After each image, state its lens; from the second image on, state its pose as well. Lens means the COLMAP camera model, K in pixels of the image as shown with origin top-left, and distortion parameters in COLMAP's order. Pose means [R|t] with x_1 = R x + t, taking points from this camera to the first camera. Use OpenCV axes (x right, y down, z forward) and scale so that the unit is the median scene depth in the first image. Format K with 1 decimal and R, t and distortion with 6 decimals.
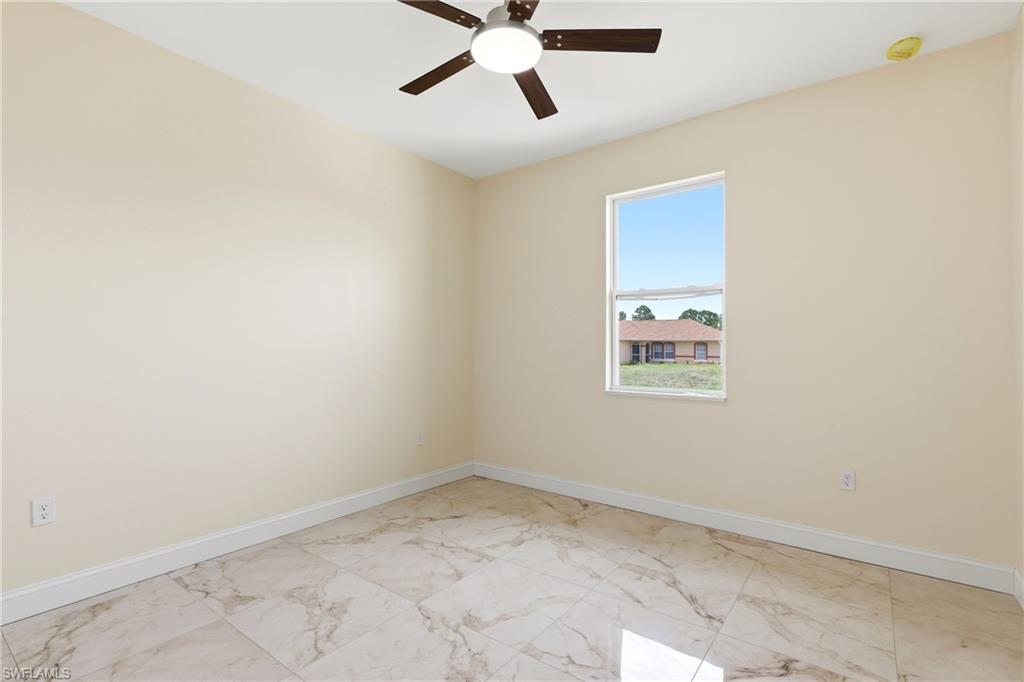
lens RADIAL K [[467.1, 0, 511.9], [0, 467.1, 343.3], [0, 0, 1]] dist [0.003581, -0.000893]
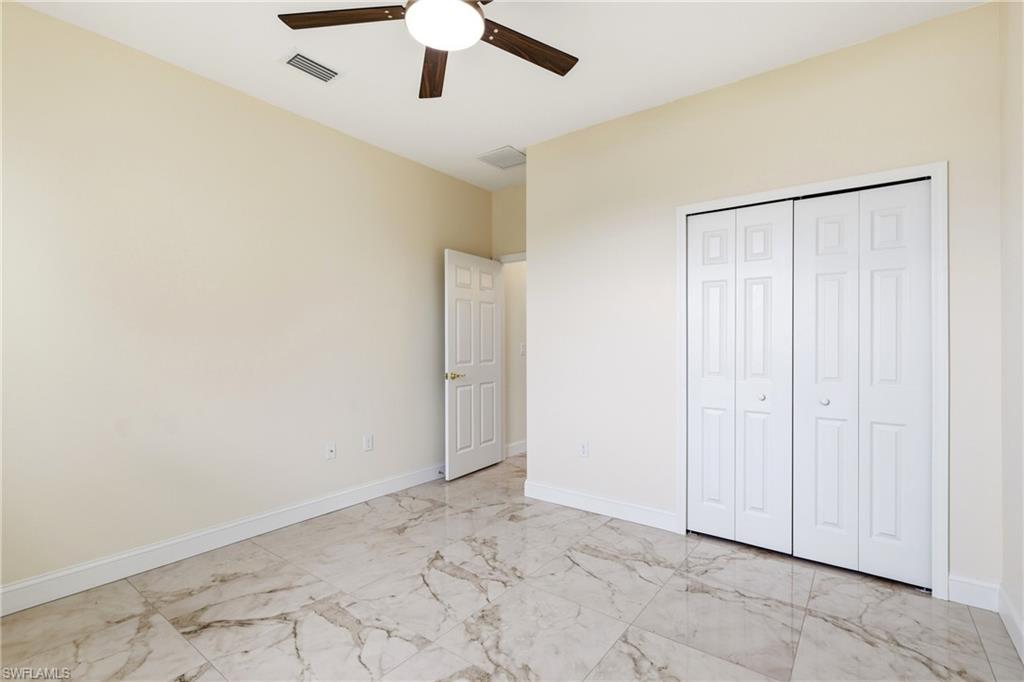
lens RADIAL K [[467.1, 0, 512.6], [0, 467.1, 341.5], [0, 0, 1]] dist [0.003581, -0.000893]
pose [[-0.999987, 0.000195, 0.005092, -0.162852], [0.000183, 0.999997, -0.002435, -0.001901], [-0.005093, -0.002434, -0.999984, 2.022278]]
